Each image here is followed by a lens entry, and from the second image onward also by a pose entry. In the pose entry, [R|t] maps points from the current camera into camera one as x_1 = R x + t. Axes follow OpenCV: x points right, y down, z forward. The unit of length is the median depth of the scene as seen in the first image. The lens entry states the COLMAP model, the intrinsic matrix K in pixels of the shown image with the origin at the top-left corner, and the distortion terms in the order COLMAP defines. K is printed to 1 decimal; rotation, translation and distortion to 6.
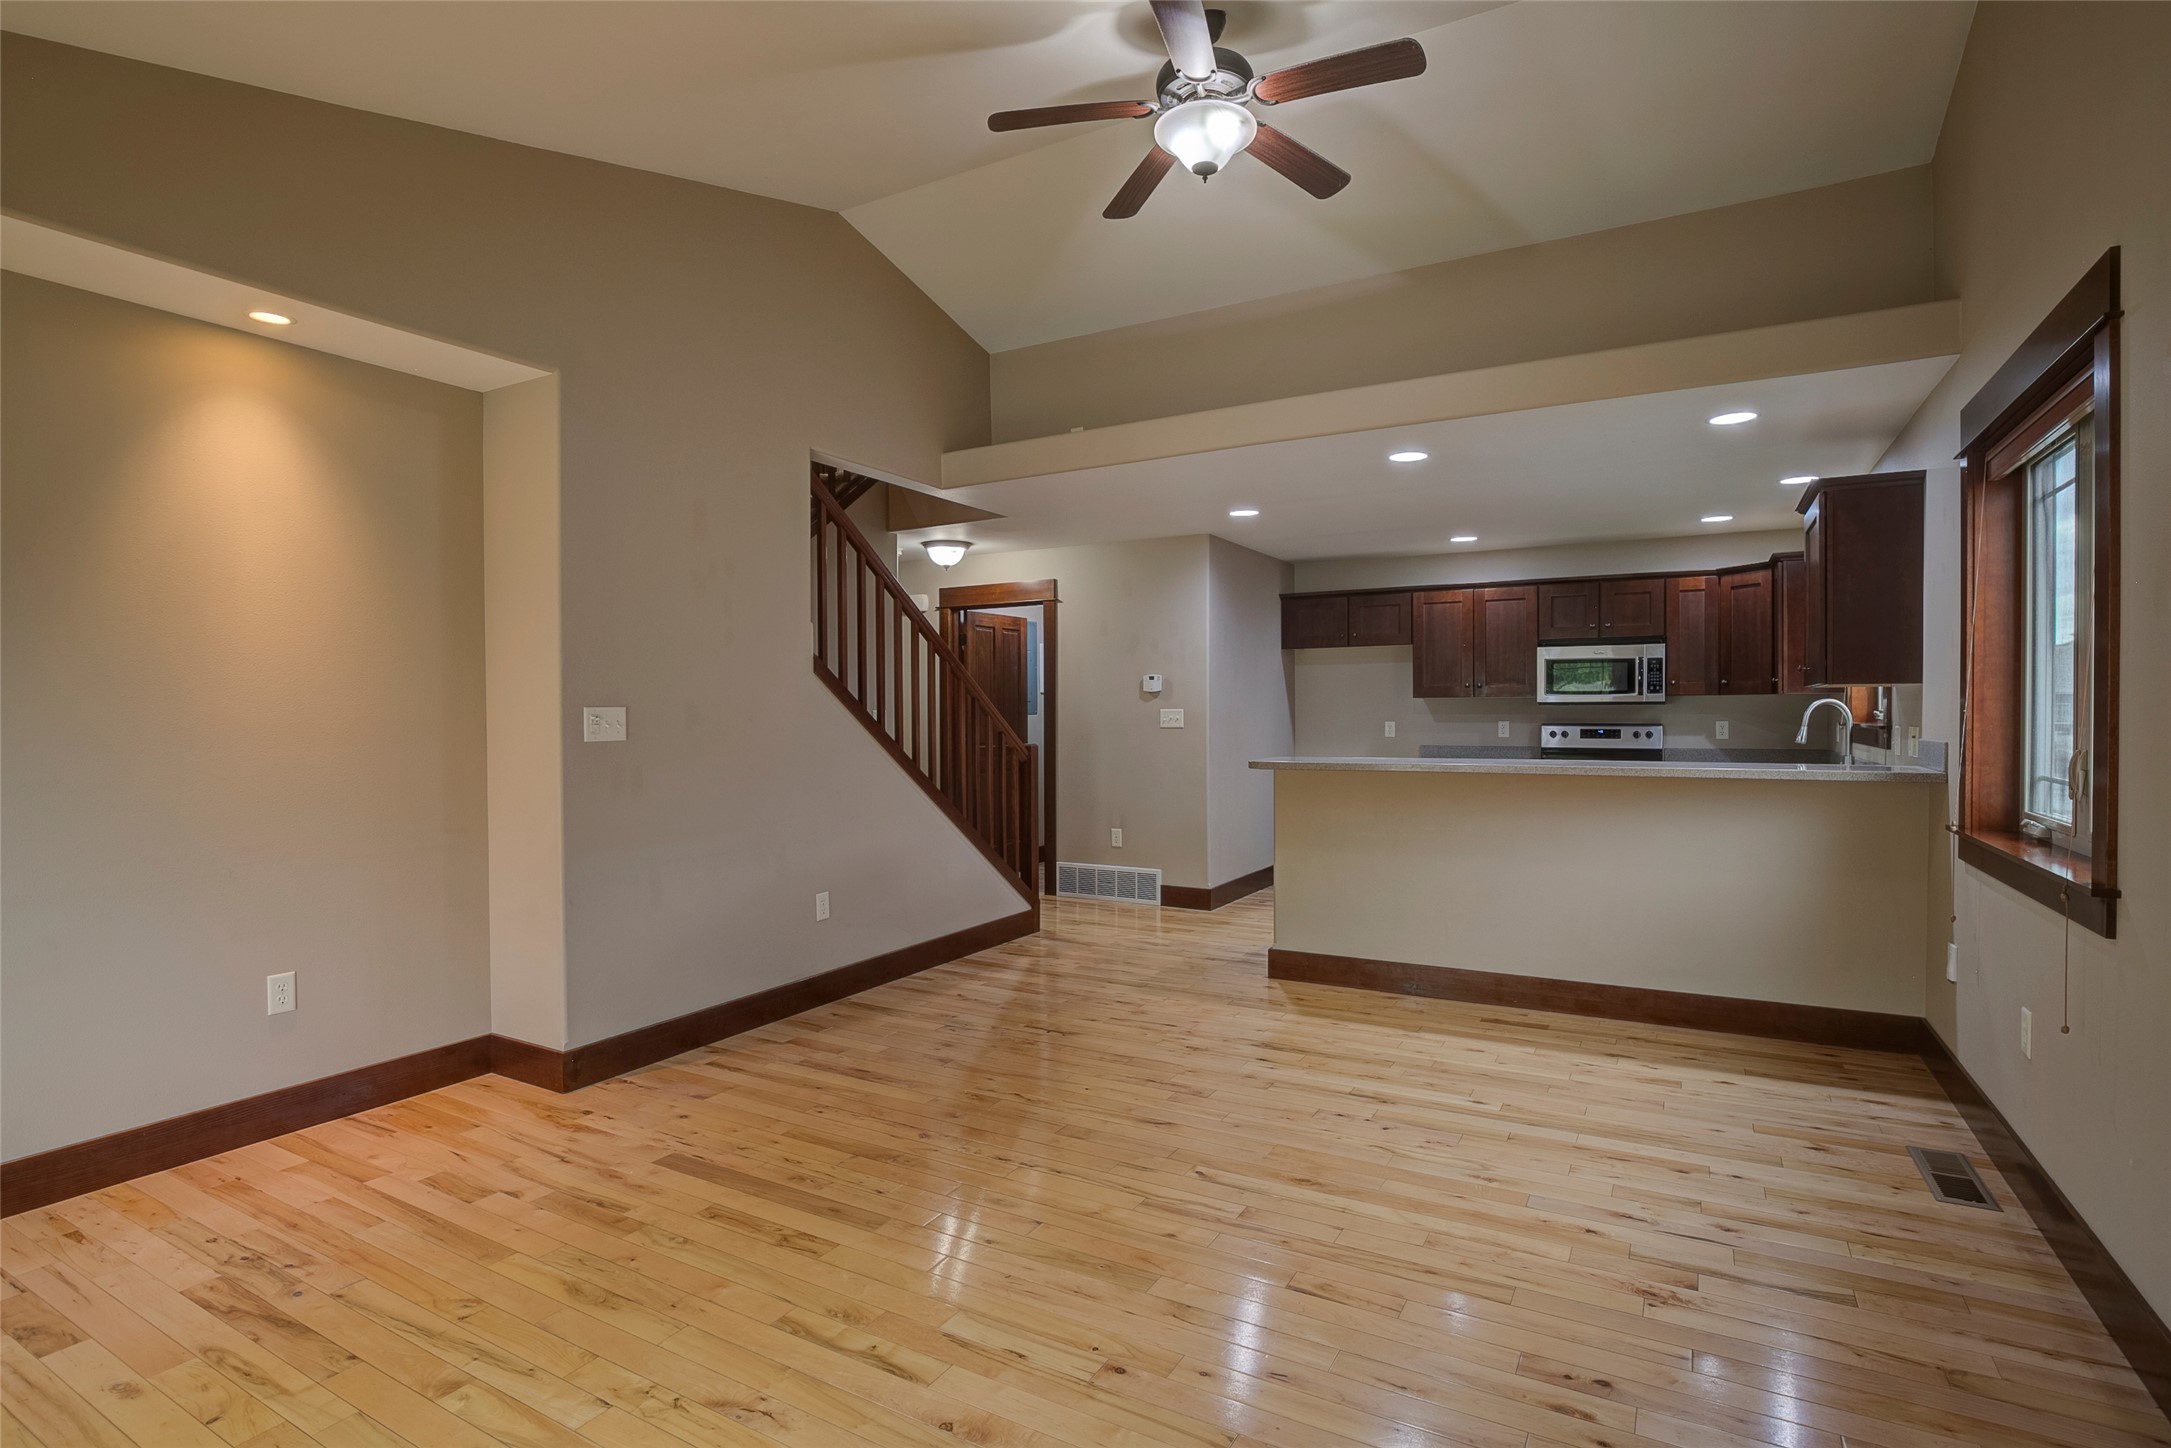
lens RADIAL K [[1057.6, 0, 1077.8], [0, 1057.6, 732.0], [0, 0, 1]] dist [-0.018906, 0.007099]
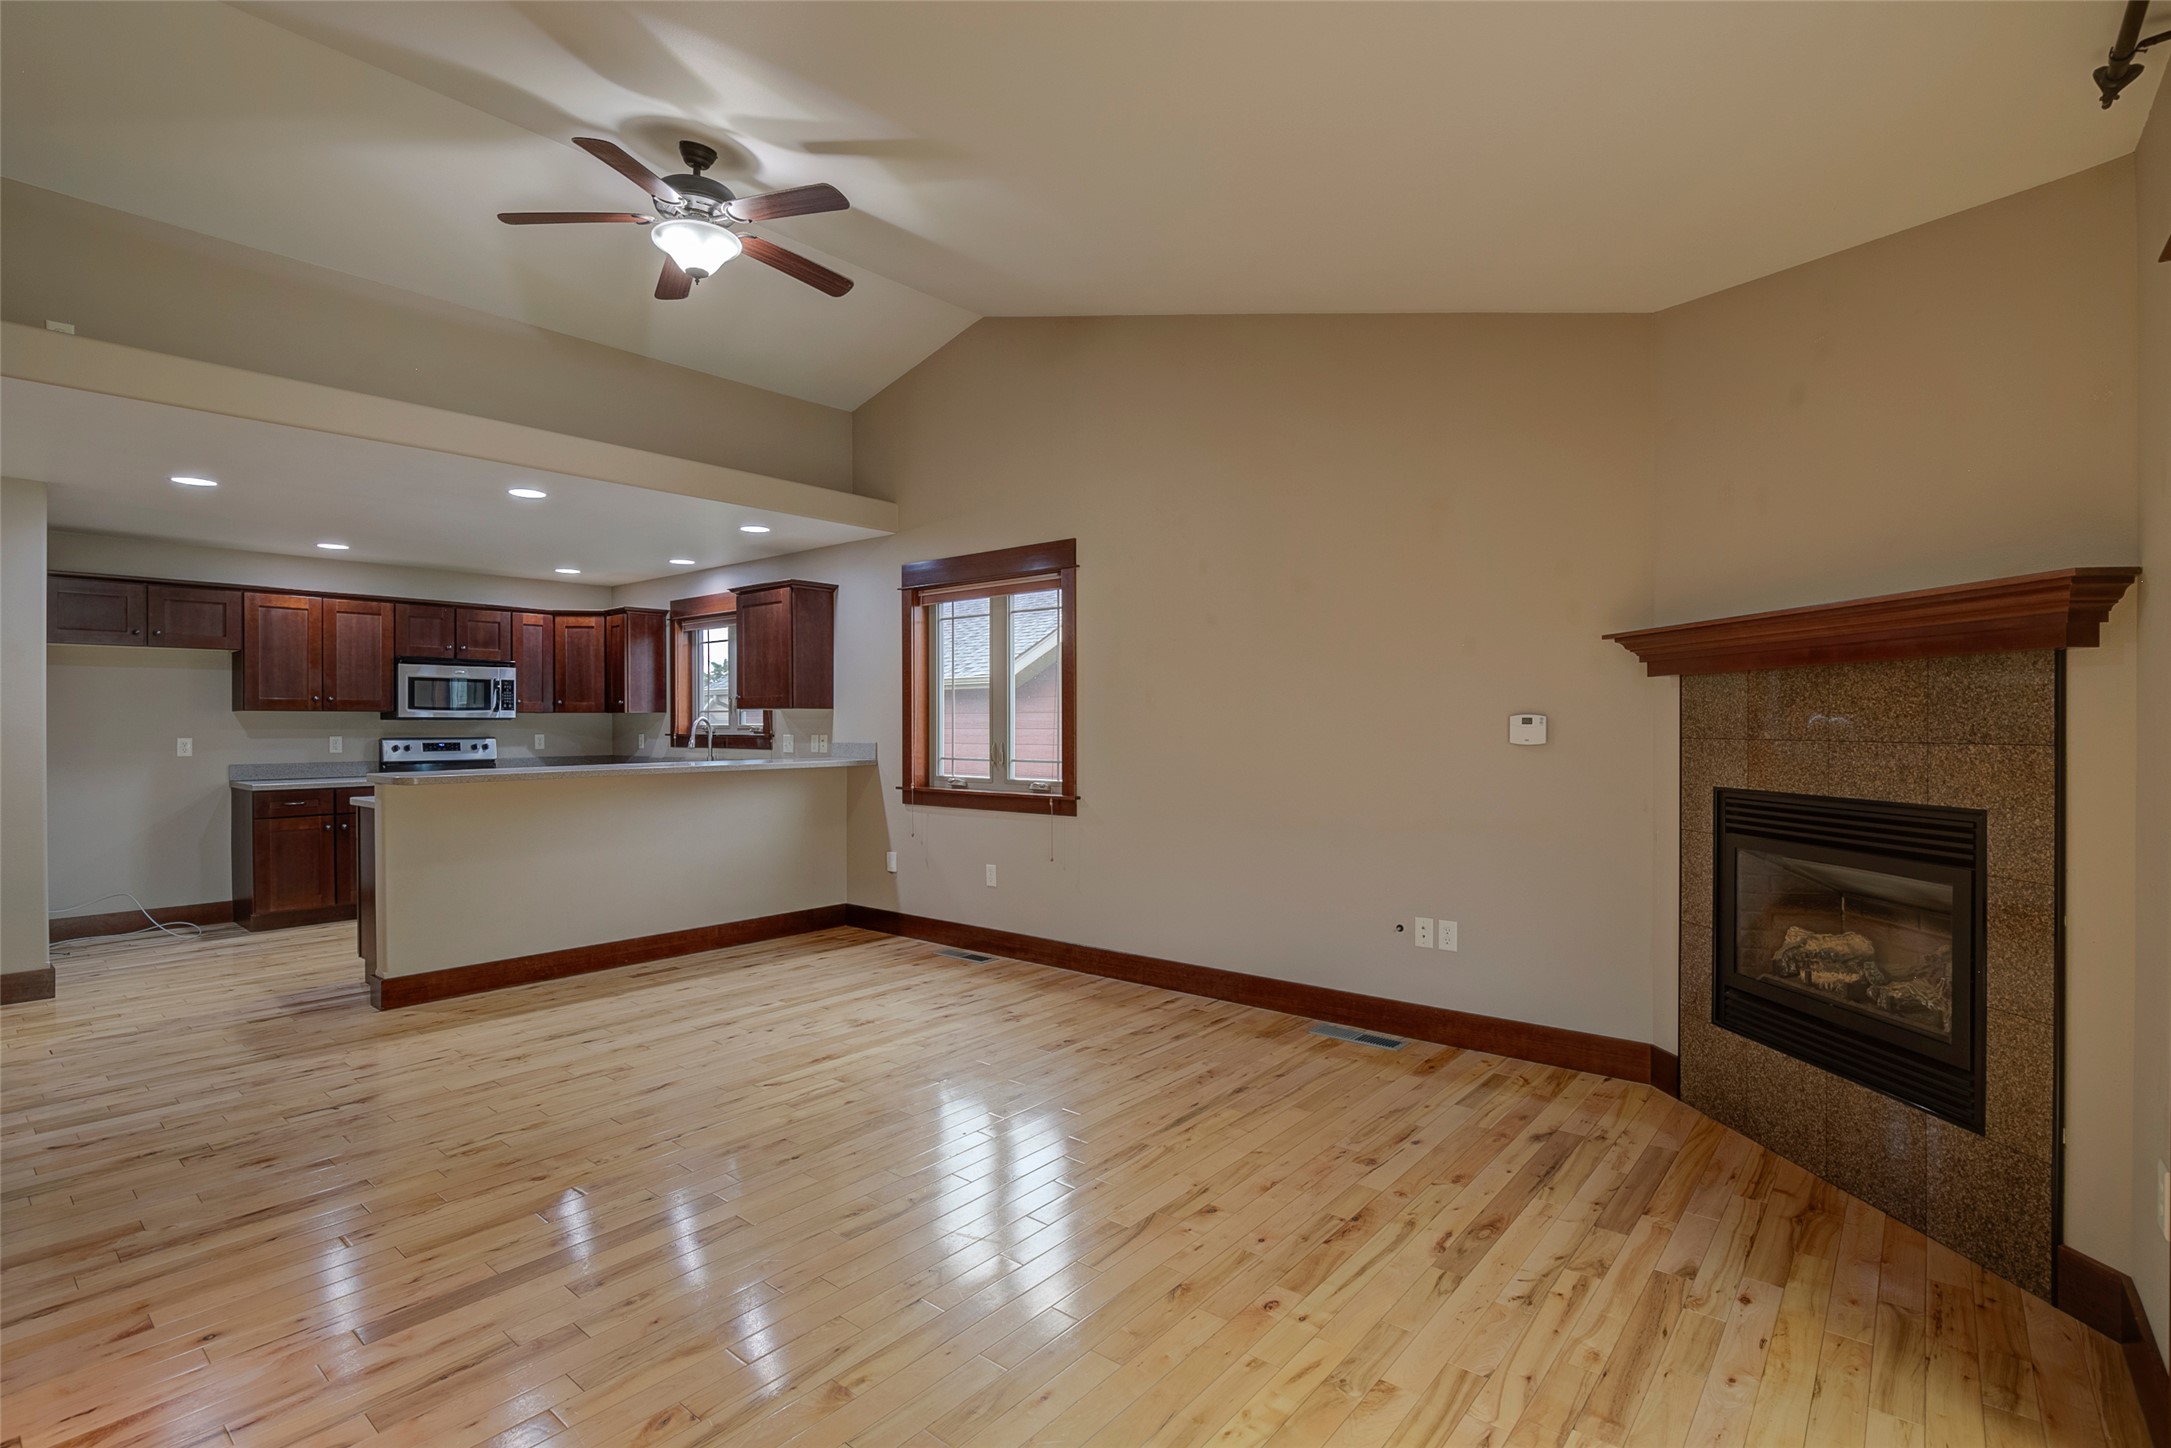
lens RADIAL K [[1031.5, 0, 1103.8], [0, 1031.5, 722.6], [0, 0, 1]] dist [-0.021592, 0.001390]
pose [[0.157170, 0.006829, 0.987548, -0.718393], [0.019514, 0.999759, -0.010019, 0.000949], [-0.987379, 0.020846, 0.156999, 0.272146]]
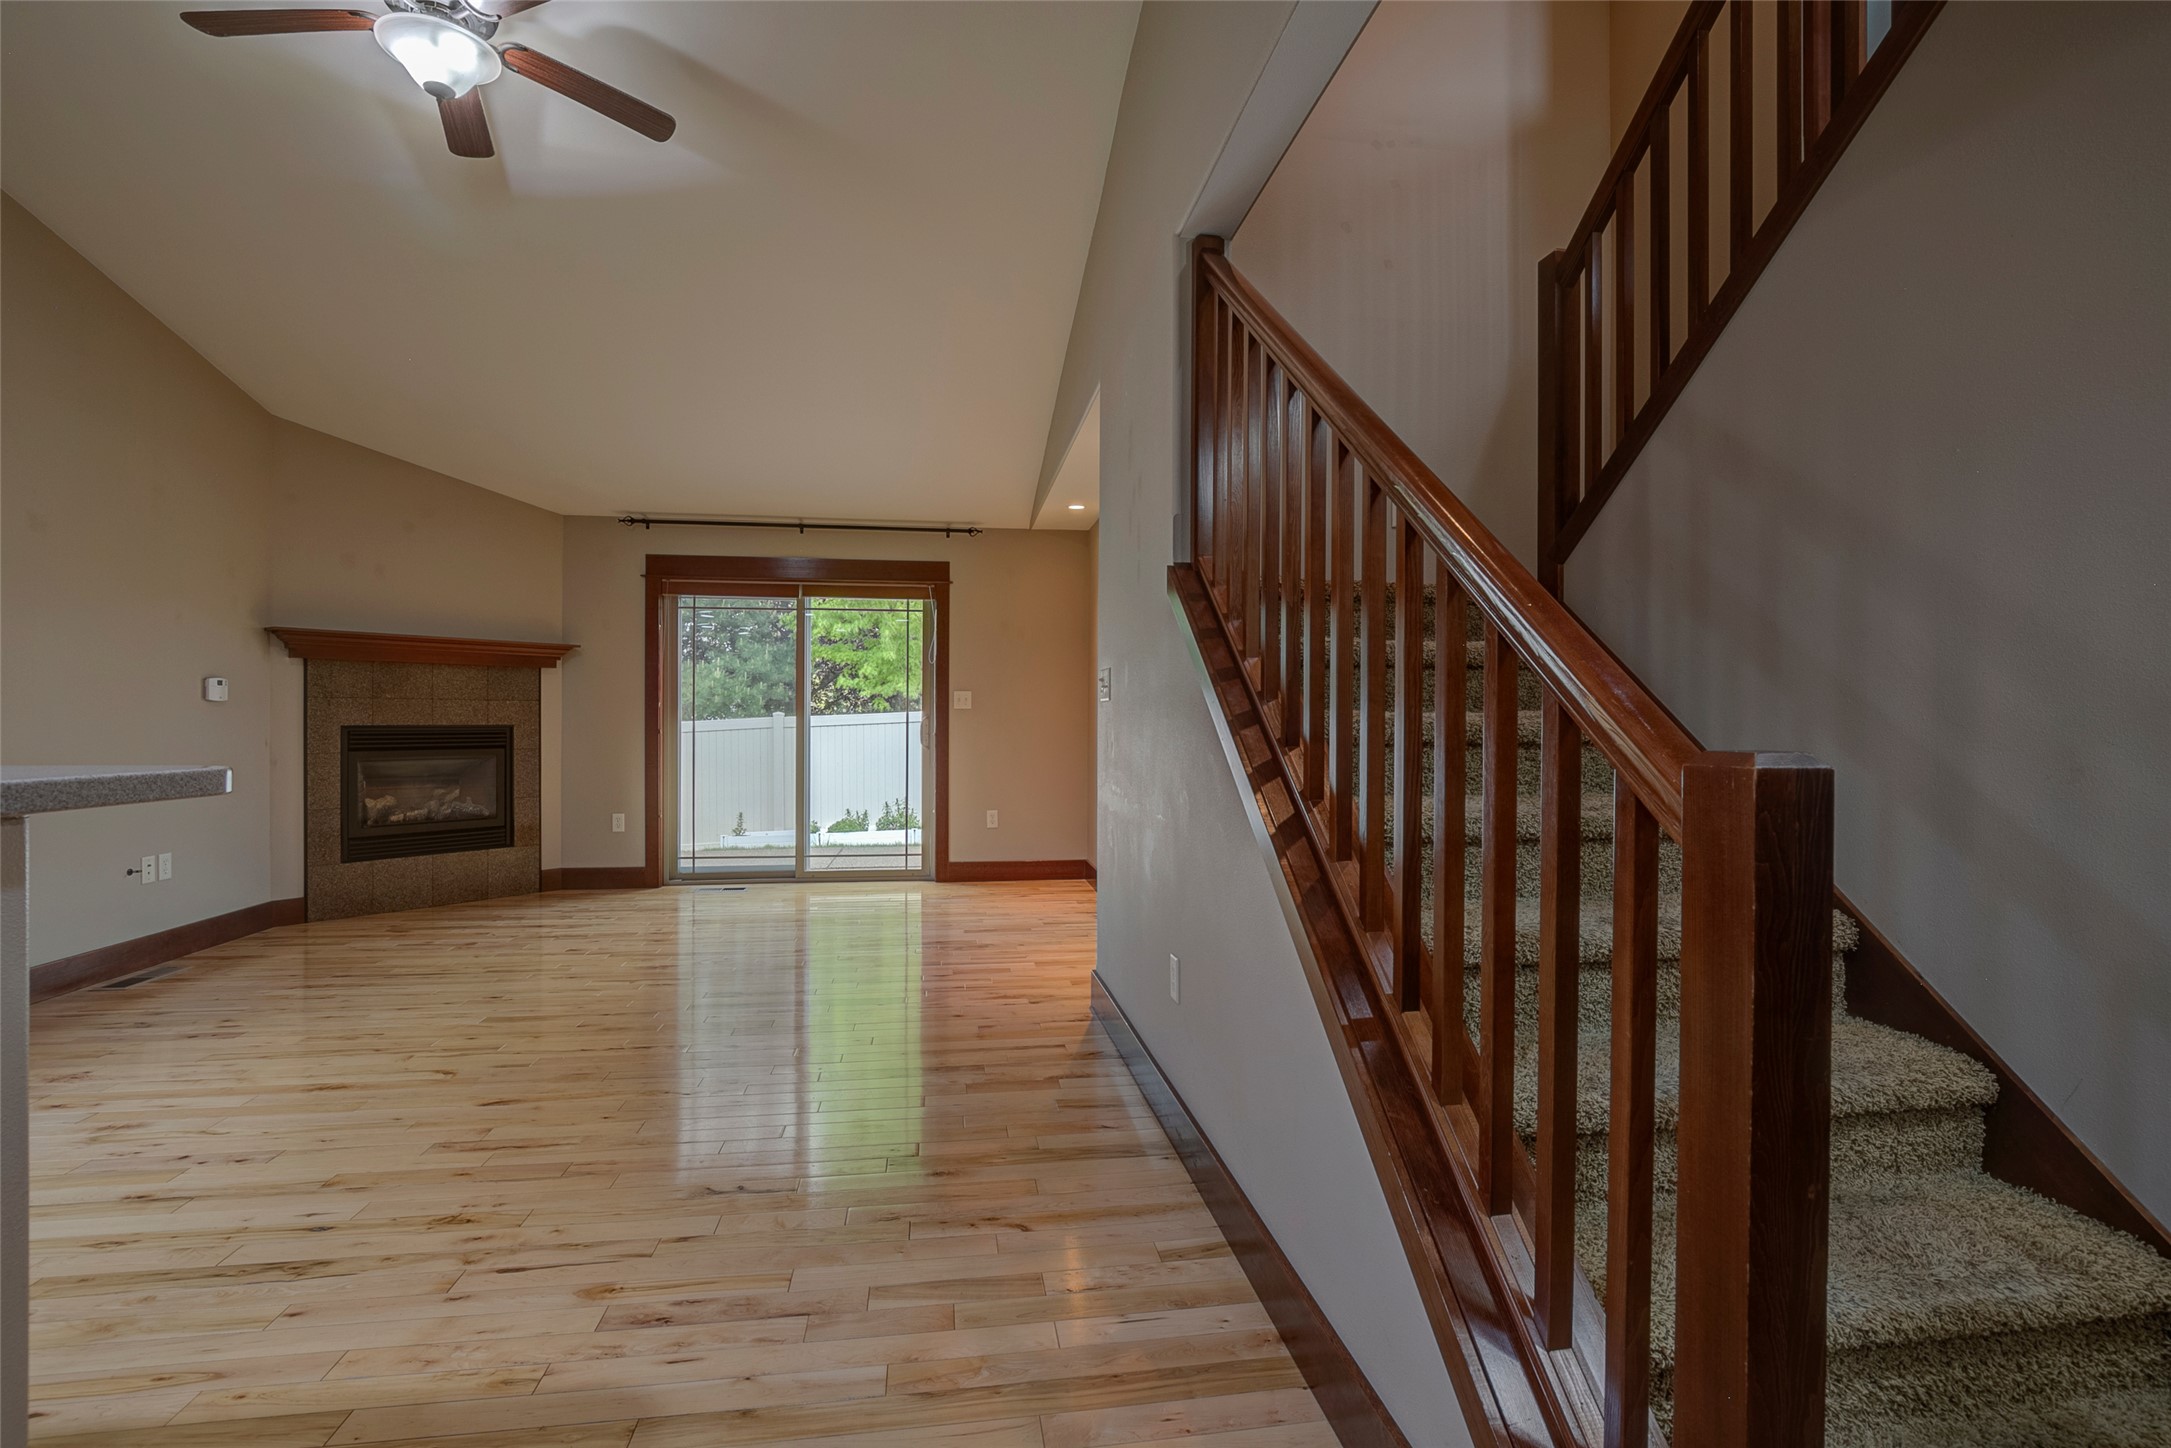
lens RADIAL K [[998.1, 0, 1089.8], [0, 998.1, 719.8], [0, 0, 1]] dist [-0.017550, 0.004982]
pose [[-0.774002, 0.004512, -0.633167, 0.173653], [-0.011314, 0.999716, 0.020955, 0.005054], [0.633082, 0.023383, -0.773731, 1.546226]]
